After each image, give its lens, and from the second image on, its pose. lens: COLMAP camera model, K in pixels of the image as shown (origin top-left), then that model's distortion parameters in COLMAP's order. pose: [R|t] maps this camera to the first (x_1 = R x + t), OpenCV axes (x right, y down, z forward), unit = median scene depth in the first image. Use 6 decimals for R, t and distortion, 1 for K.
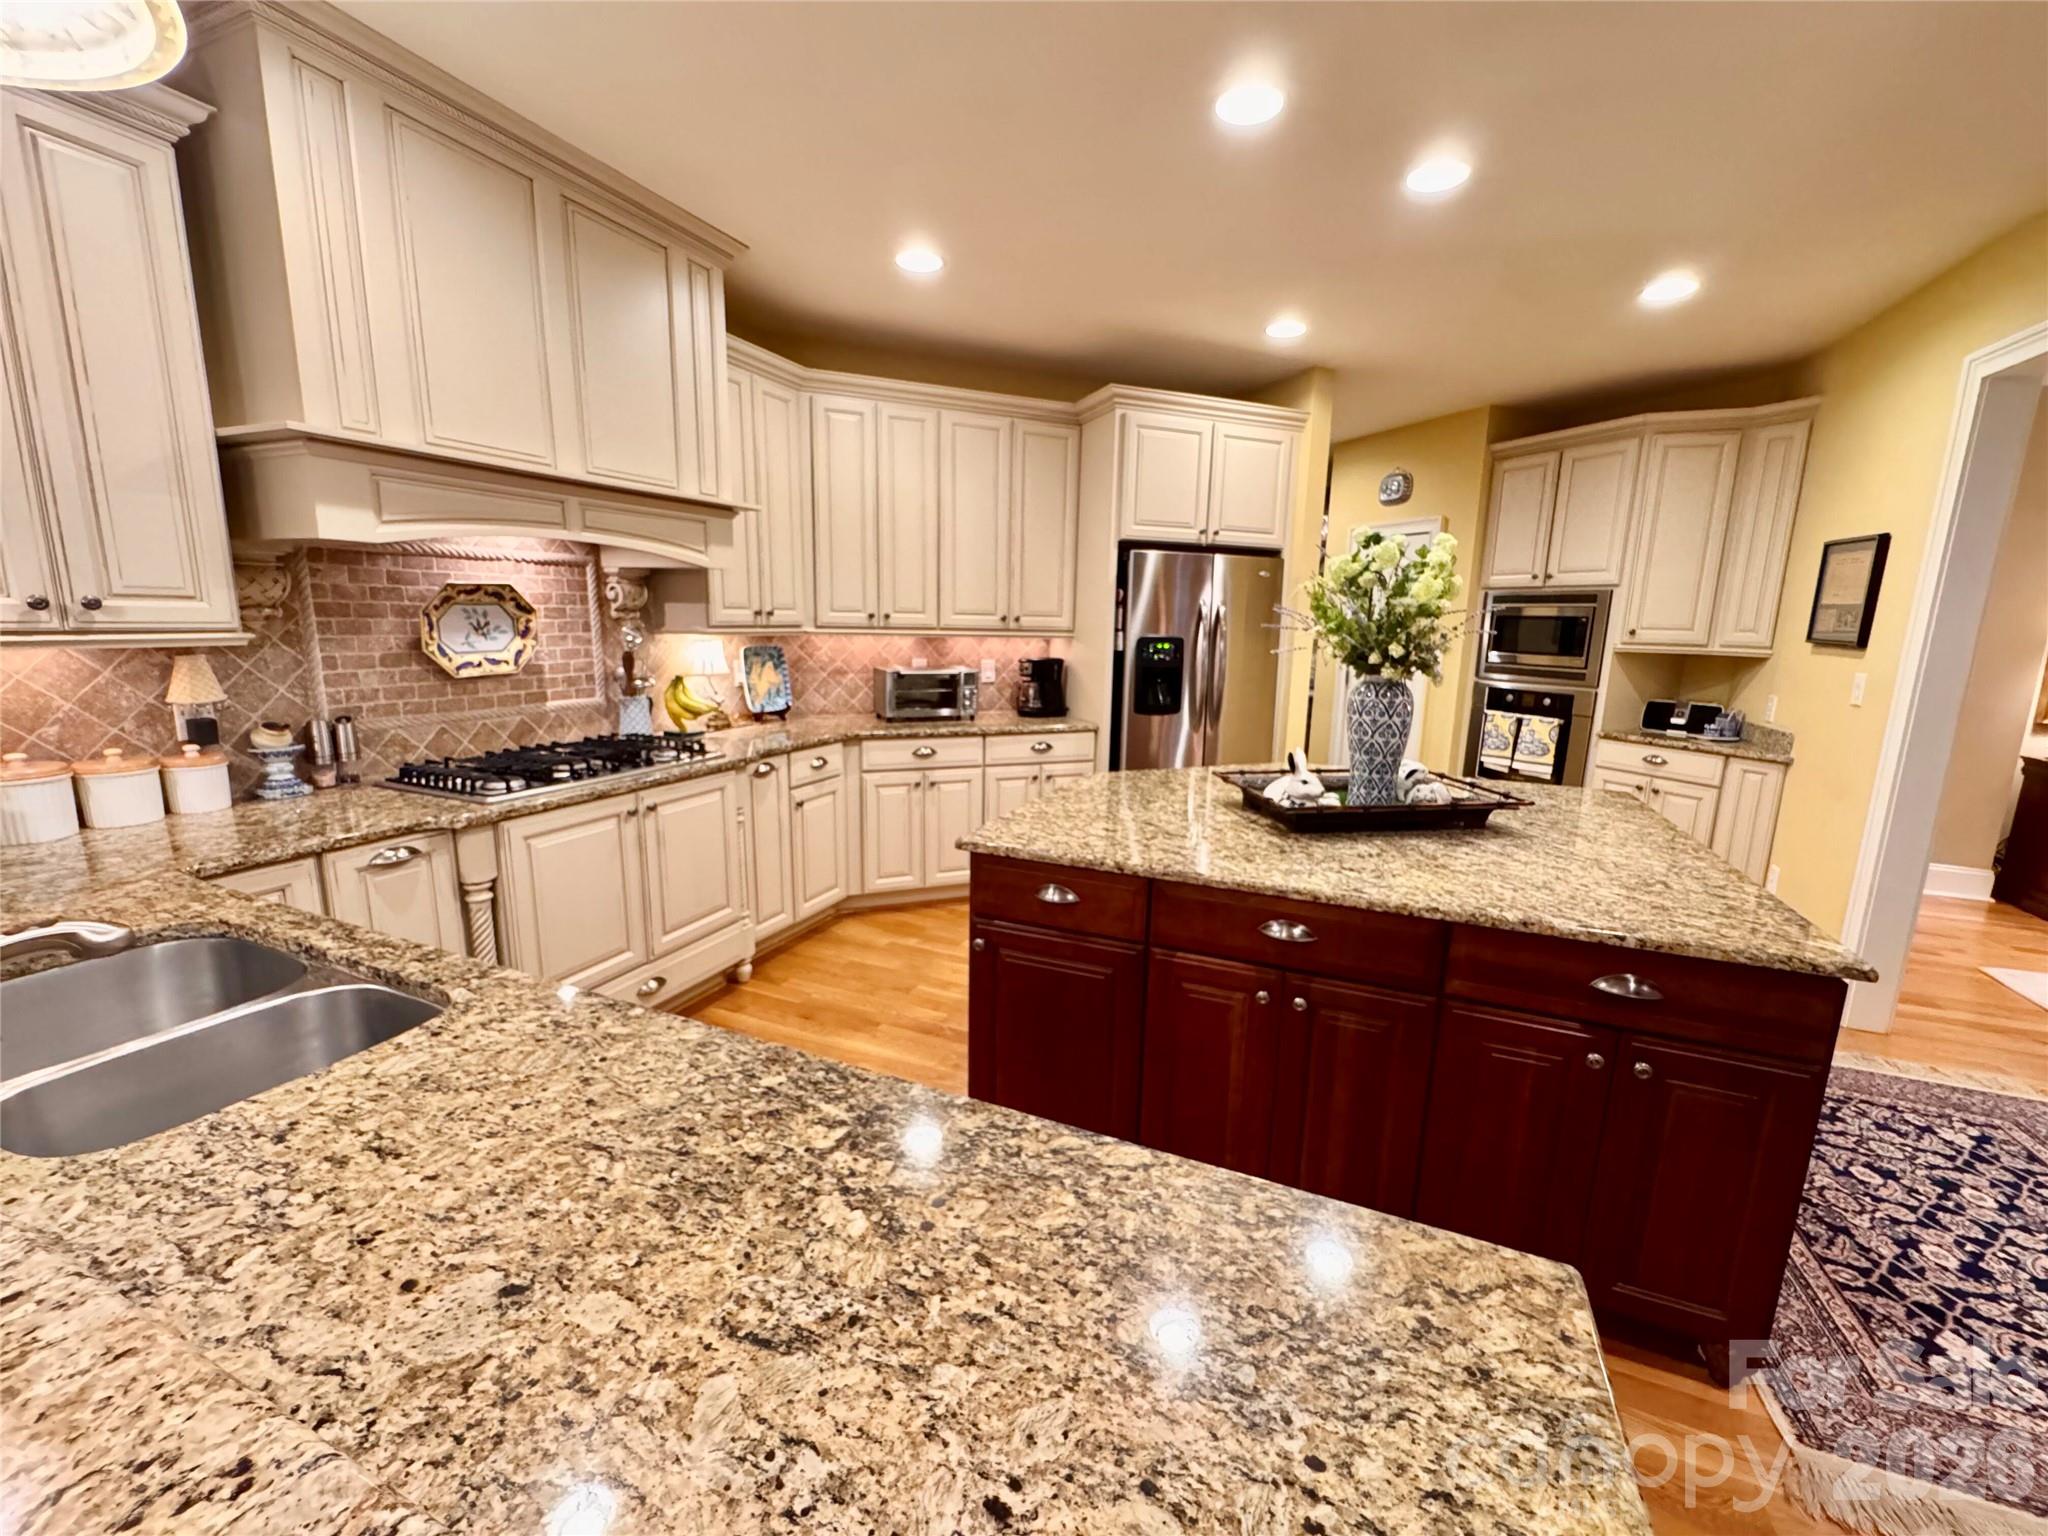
lens RADIAL K [[822.6, 0, 1027.3], [0, 822.6, 774.5], [0, 0, 1]] dist [-0.003620, 0.000134]
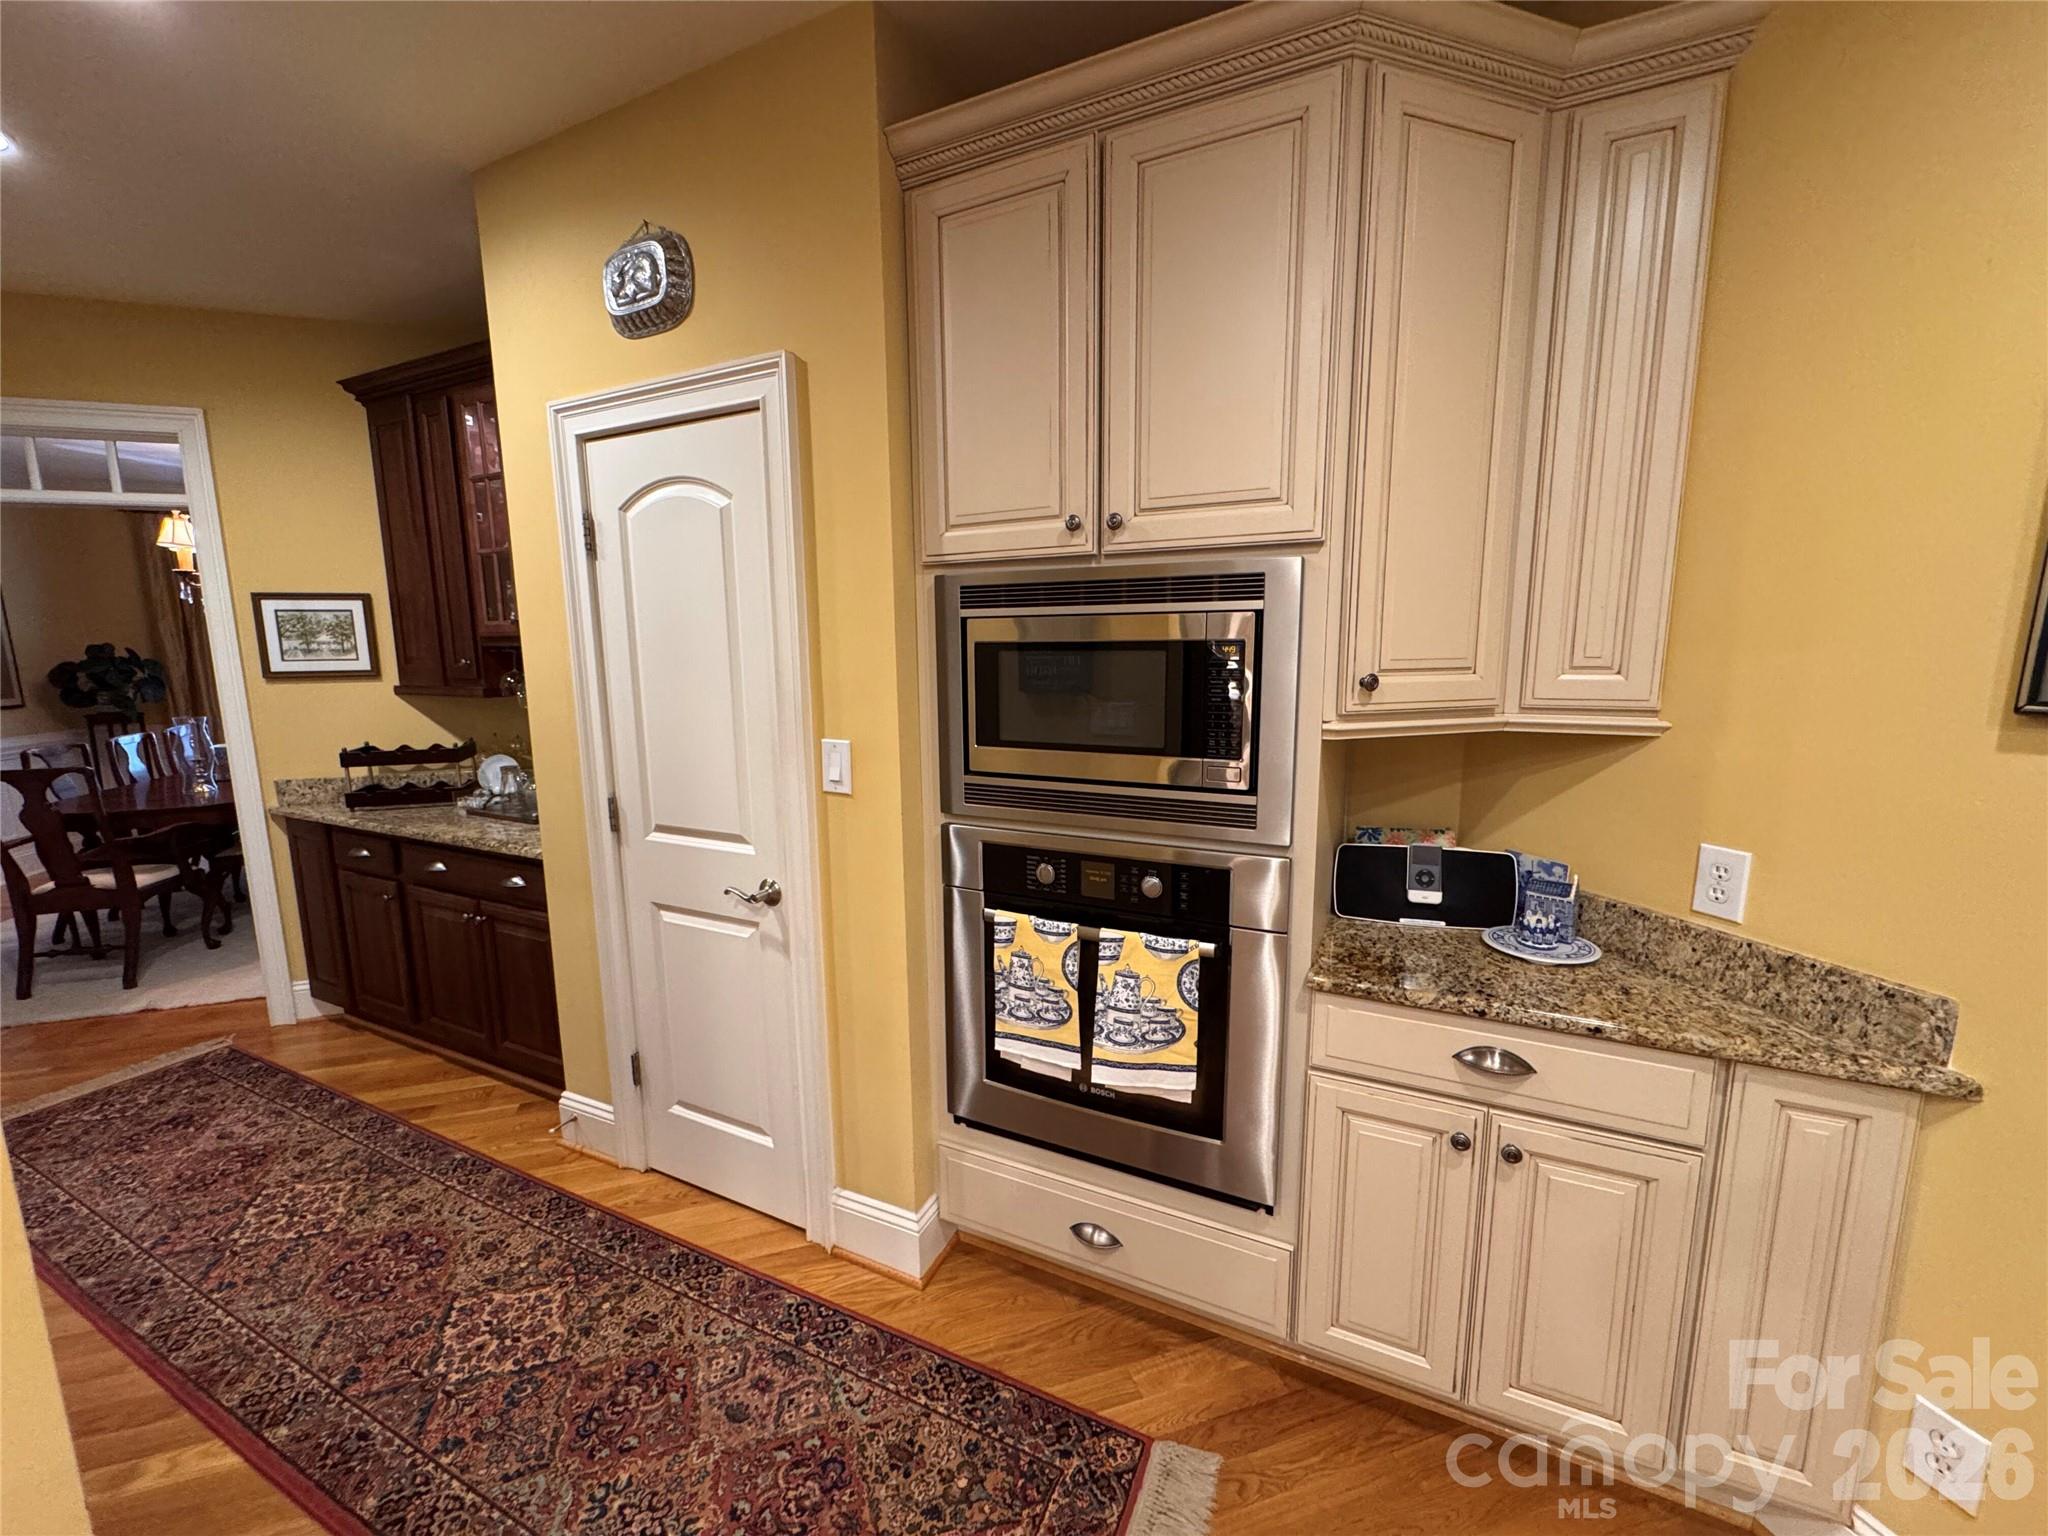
lens RADIAL K [[822.6, 0, 1014.3], [0, 822.6, 777.3], [0, 0, 1]] dist [-0.003620, 0.000134]
pose [[0.756851, -0.131103, 0.640303, 0.500214], [0.147720, 0.988638, 0.027817, -0.204653], [-0.636675, 0.073532, 0.767618, 1.030582]]
